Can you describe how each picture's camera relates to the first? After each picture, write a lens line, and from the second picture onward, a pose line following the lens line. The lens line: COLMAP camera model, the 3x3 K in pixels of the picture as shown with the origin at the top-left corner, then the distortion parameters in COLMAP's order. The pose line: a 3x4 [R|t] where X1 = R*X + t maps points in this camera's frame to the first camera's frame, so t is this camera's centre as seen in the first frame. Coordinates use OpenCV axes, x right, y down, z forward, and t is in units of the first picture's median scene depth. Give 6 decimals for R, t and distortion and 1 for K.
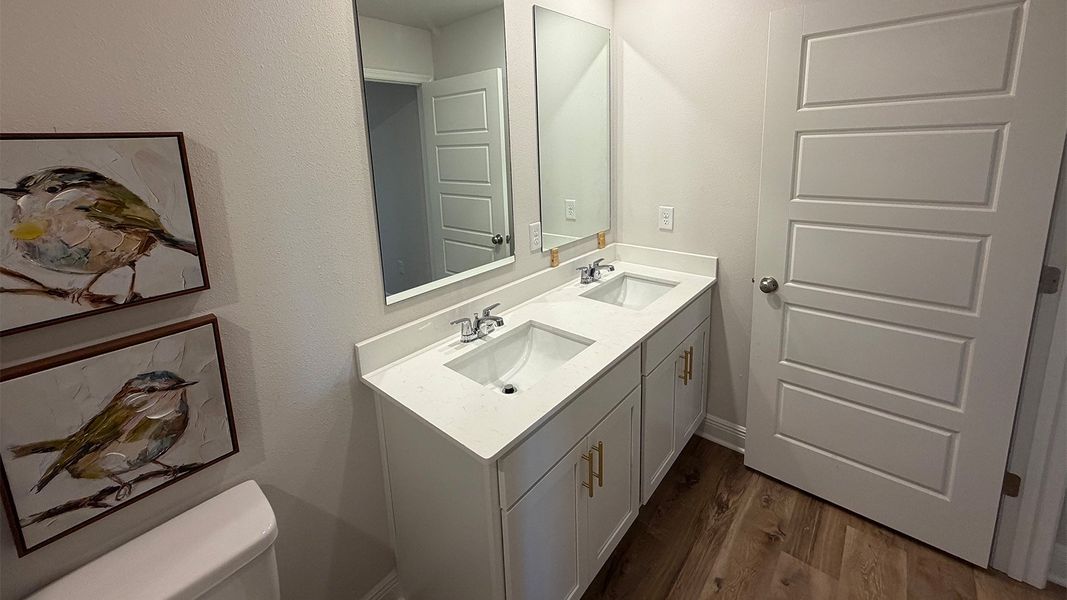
lens RADIAL K [[421.6, 0, 535.4], [0, 421.6, 220.7], [0, 0, 1]] dist [-0.001076, 0.000089]
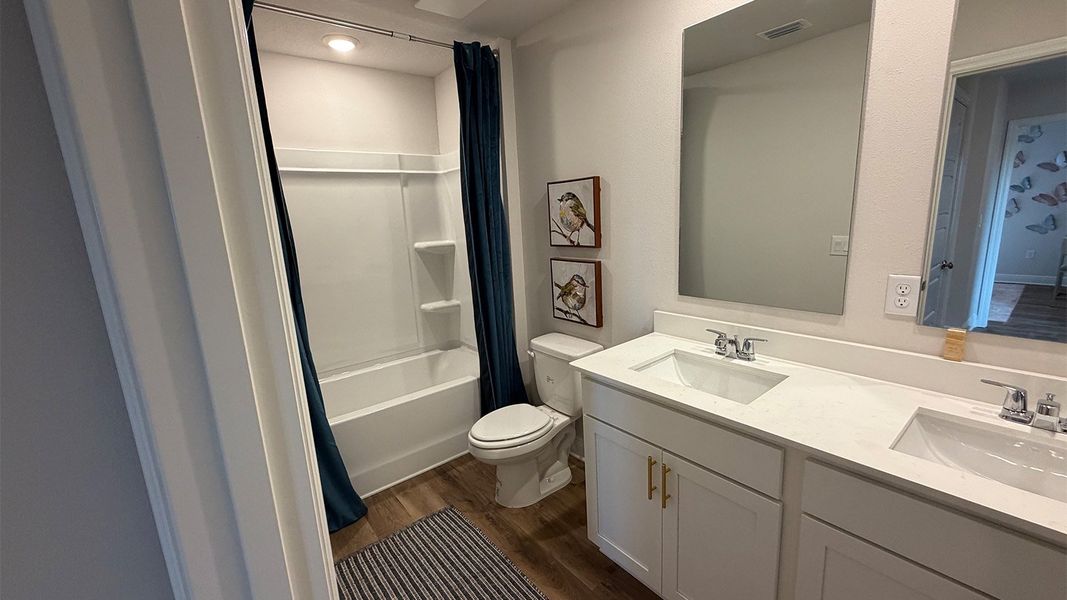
lens RADIAL K [[424.9, 0, 530.9], [0, 424.9, 296.6], [0, 0, 1]] dist [0.000535, 0.000010]
pose [[-0.182844, 0.238529, -0.953767, 1.636073], [-0.112935, 0.958604, 0.261389, -0.153220], [0.976634, 0.155507, -0.148336, 1.147170]]
